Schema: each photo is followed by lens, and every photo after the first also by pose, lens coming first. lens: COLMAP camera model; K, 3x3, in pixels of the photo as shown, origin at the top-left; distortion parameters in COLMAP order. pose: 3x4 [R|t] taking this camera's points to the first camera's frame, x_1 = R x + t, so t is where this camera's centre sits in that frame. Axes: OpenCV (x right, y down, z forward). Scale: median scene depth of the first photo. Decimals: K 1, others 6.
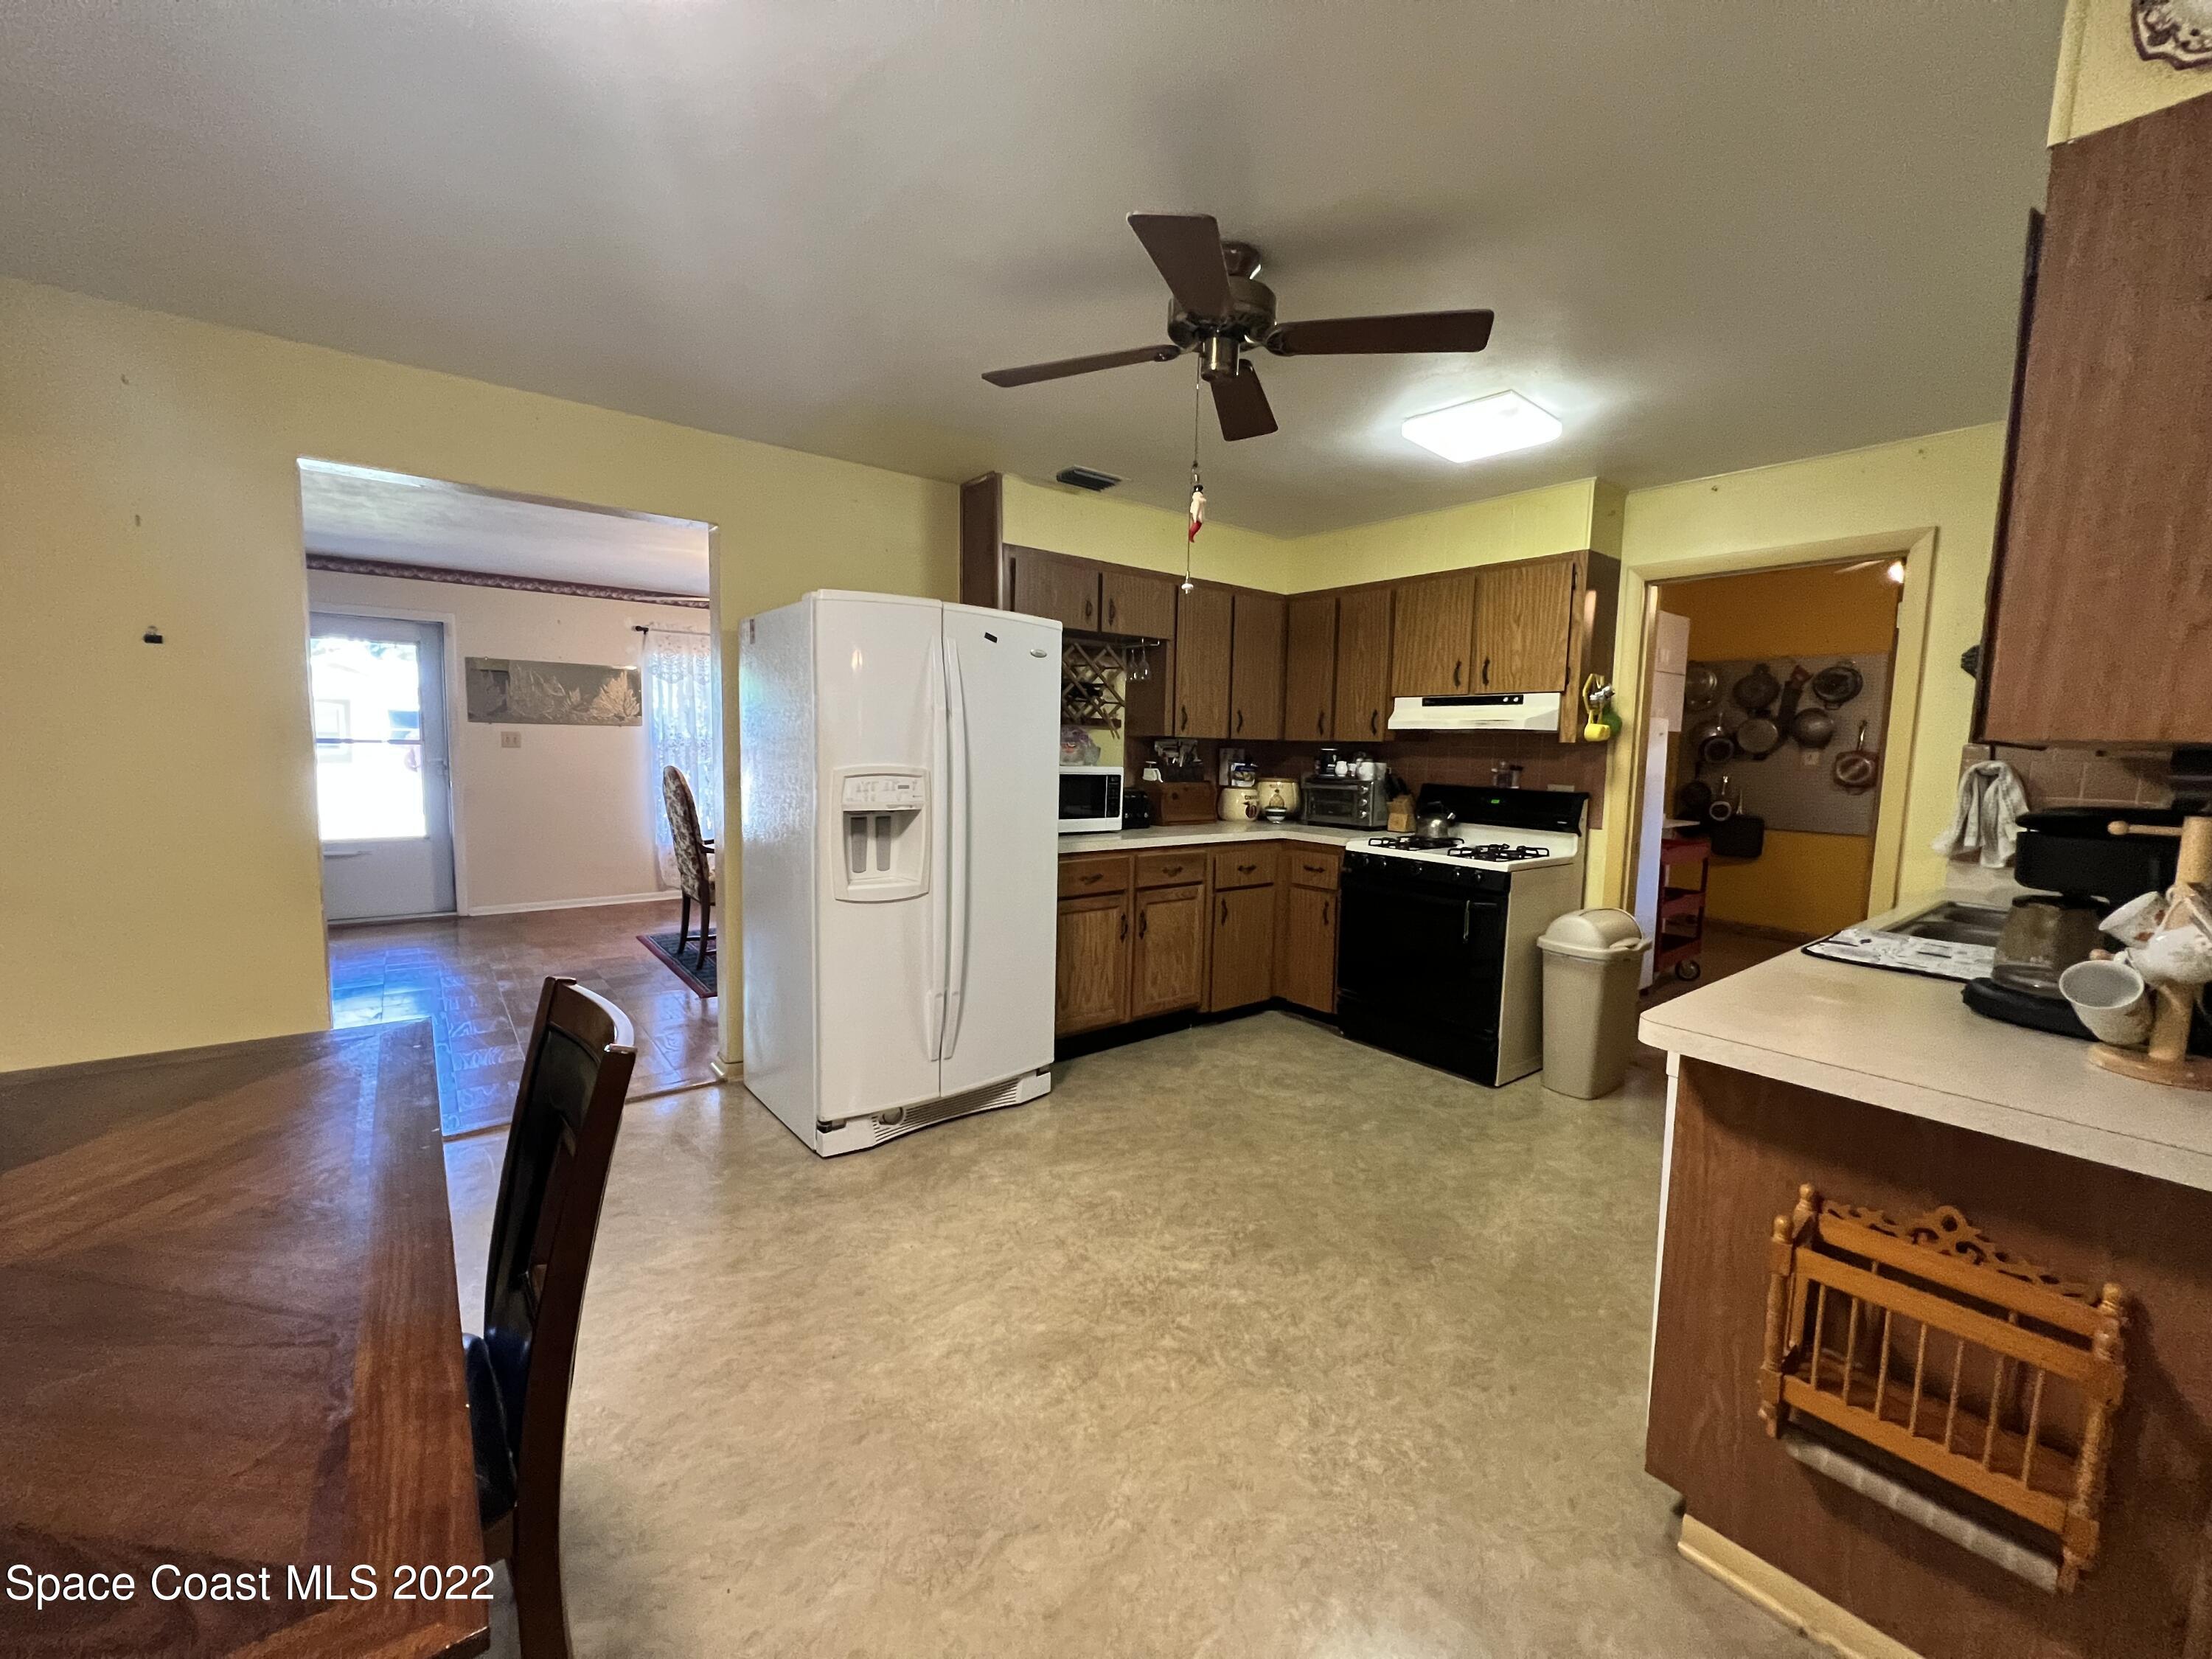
lens RADIAL K [[887.3, 0, 1101.1], [0, 887.3, 824.2], [0, 0, 1]] dist [0.001670, 0.000279]
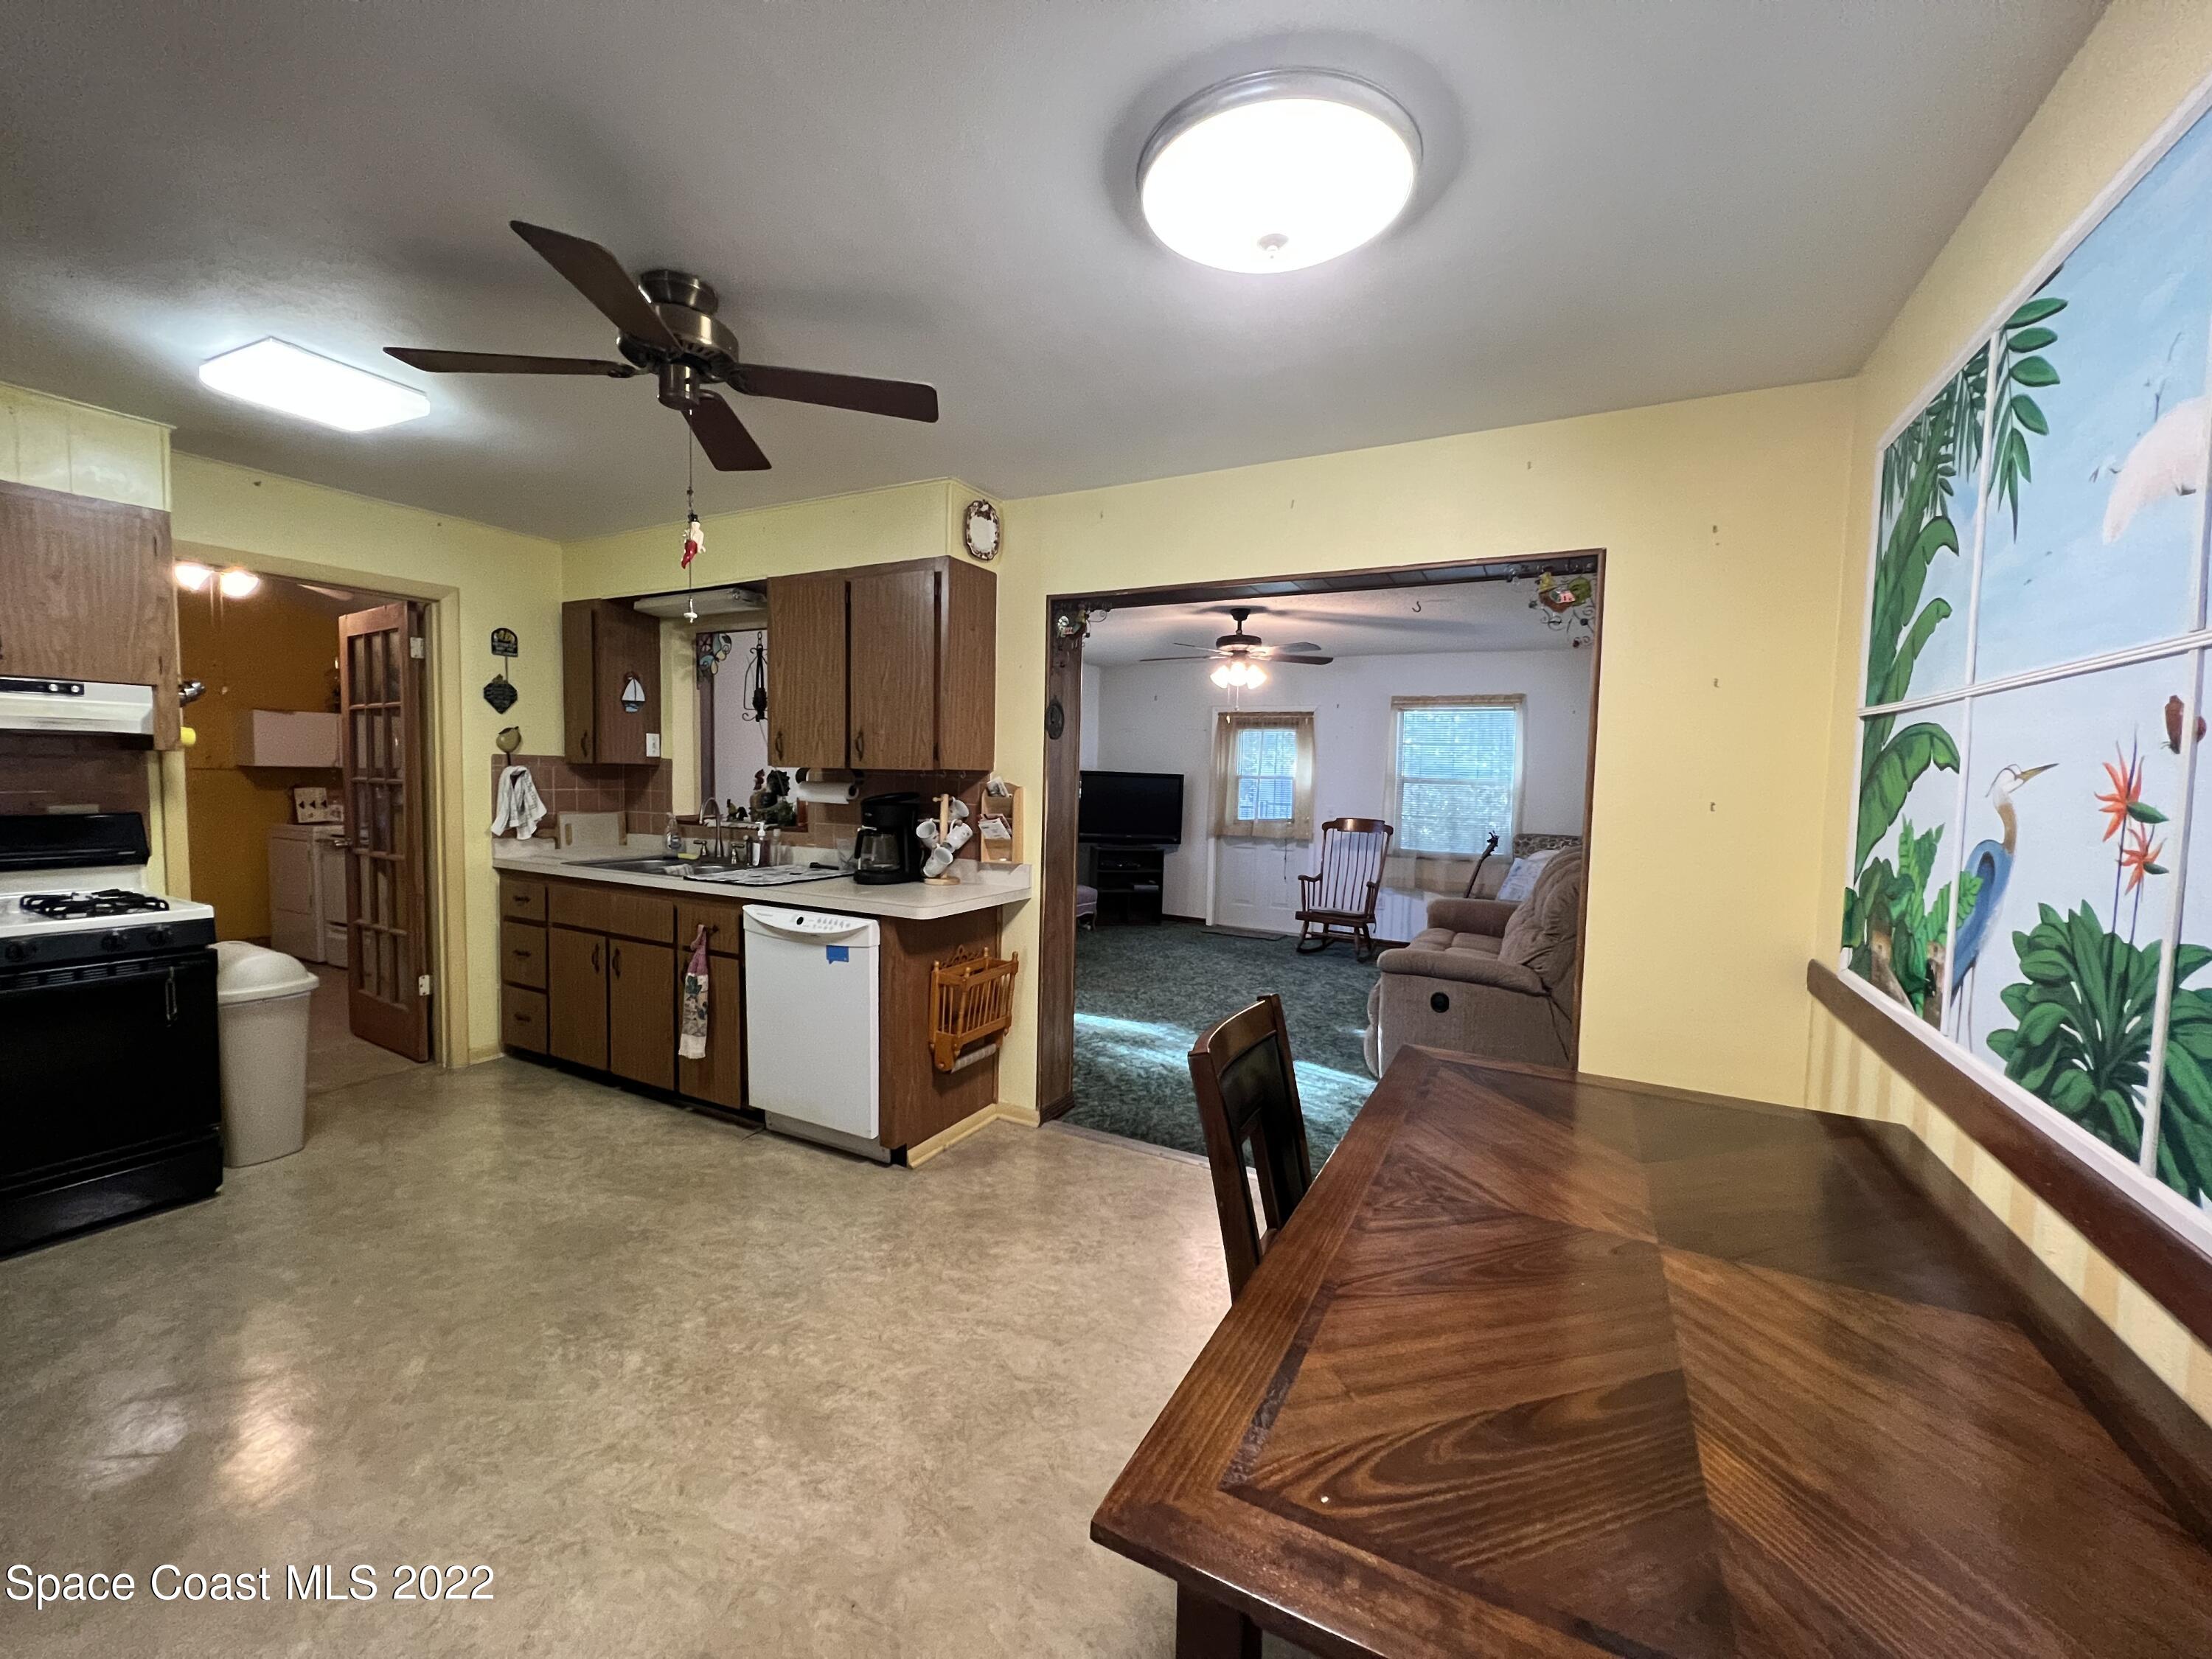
lens RADIAL K [[887.3, 0, 1101.1], [0, 887.3, 824.2], [0, 0, 1]] dist [0.001670, 0.000279]
pose [[-0.403869, -0.085080, 0.910852, -0.665598], [0.053894, 0.991724, 0.116531, -0.090282], [-0.913228, 0.096153, -0.395941, 0.679349]]
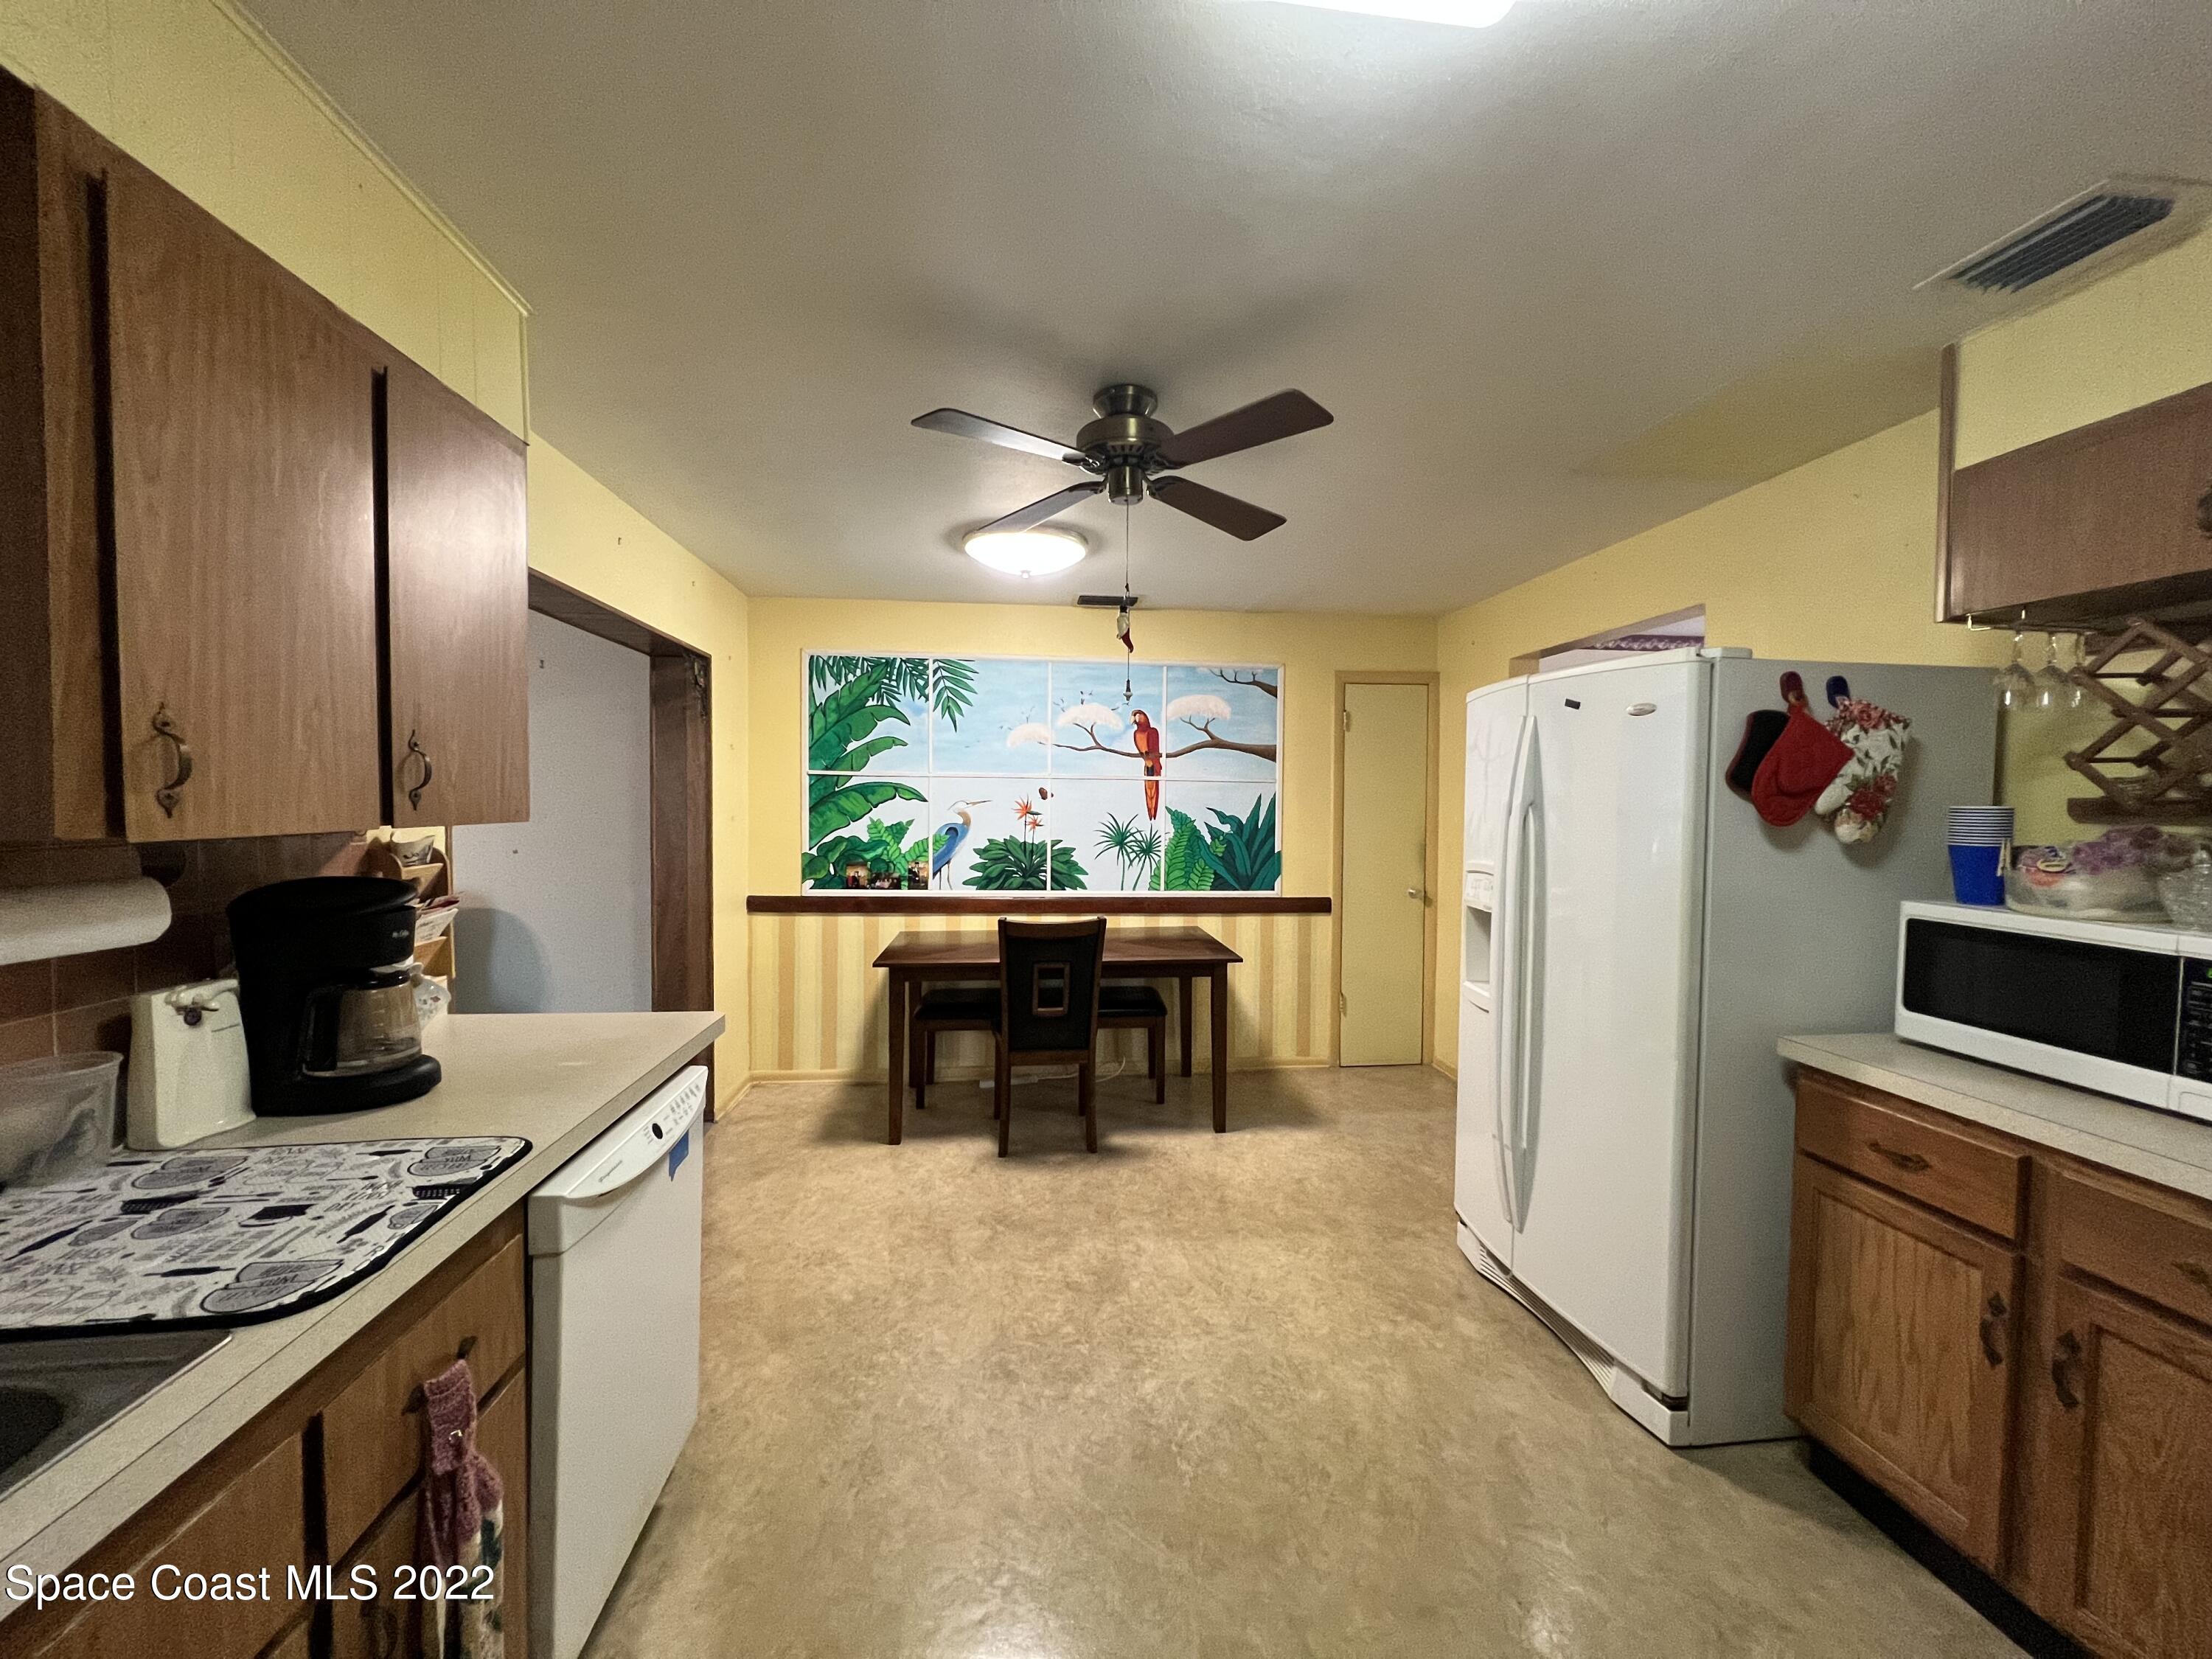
lens RADIAL K [[887.3, 0, 1101.1], [0, 887.3, 824.2], [0, 0, 1]] dist [0.001670, 0.000279]
pose [[-0.532217, -0.005280, -0.846591, 0.724478], [-0.101954, 0.993103, 0.057901, -0.113073], [0.840447, 0.117129, -0.529085, 1.078669]]
